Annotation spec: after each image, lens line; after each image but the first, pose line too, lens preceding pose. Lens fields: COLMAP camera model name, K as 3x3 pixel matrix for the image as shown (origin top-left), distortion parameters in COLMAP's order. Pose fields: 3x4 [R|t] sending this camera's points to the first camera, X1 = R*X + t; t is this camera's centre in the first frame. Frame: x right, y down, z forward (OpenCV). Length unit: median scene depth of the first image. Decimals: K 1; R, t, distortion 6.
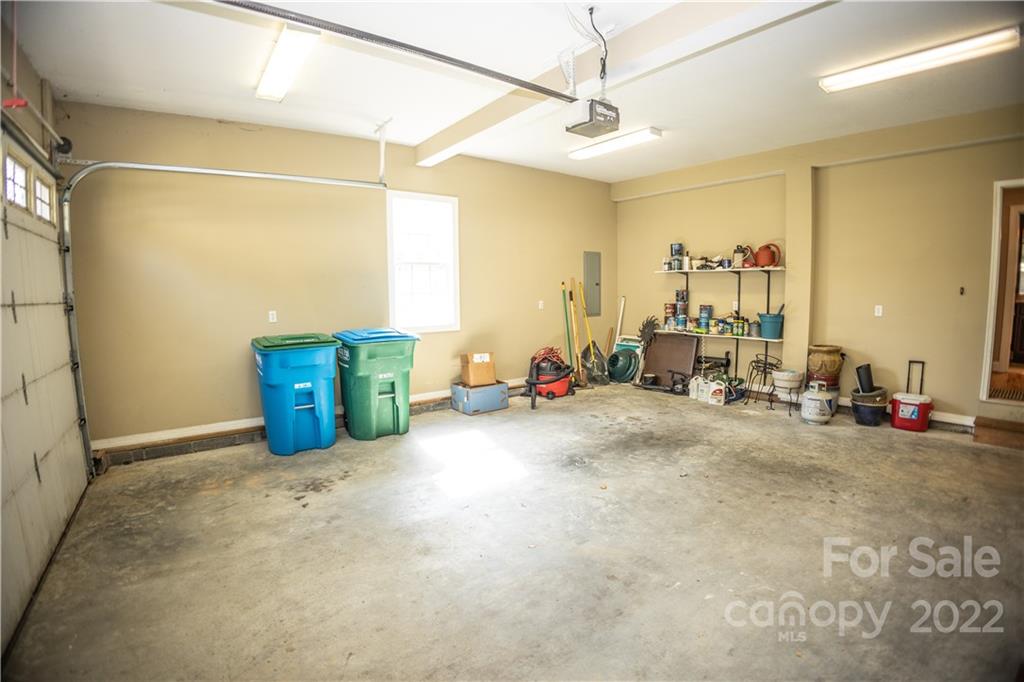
lens RADIAL K [[467.9, 0, 520.5], [0, 467.9, 337.6], [0, 0, 1]] dist [-0.148100, 0.033362]
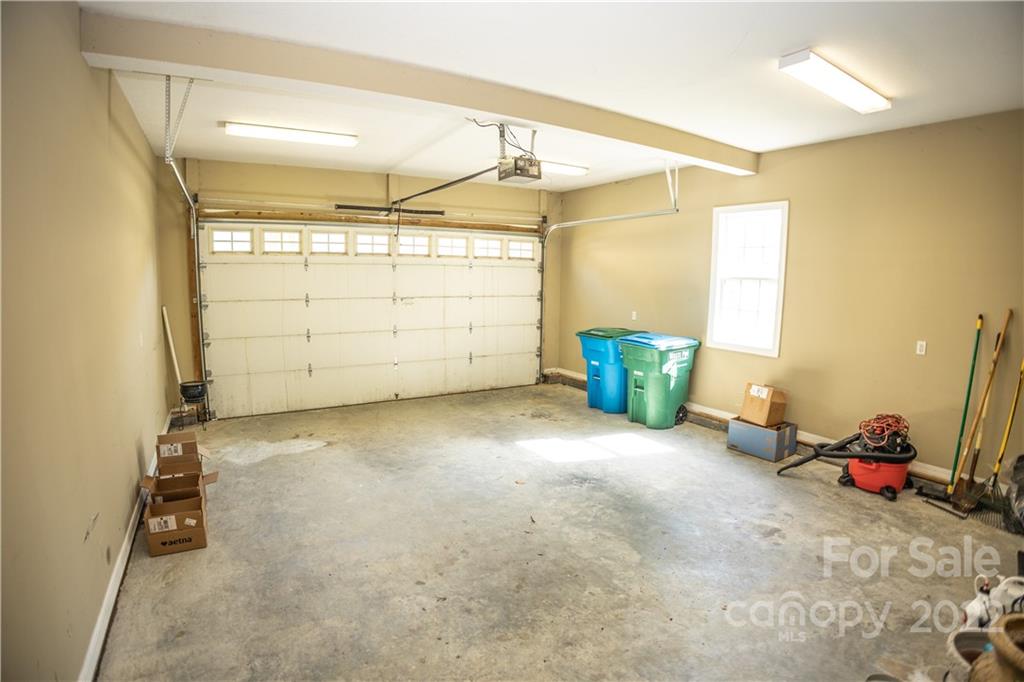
lens RADIAL K [[482.4, 0, 494.8], [0, 482.4, 341.1], [0, 0, 1]] dist [-0.135338, 0.022169]
pose [[-0.121048, 0.139656, -0.982773, 1.173356], [-0.110555, 0.981997, 0.153162, -0.182178], [0.986471, 0.127191, -0.103429, 0.897953]]
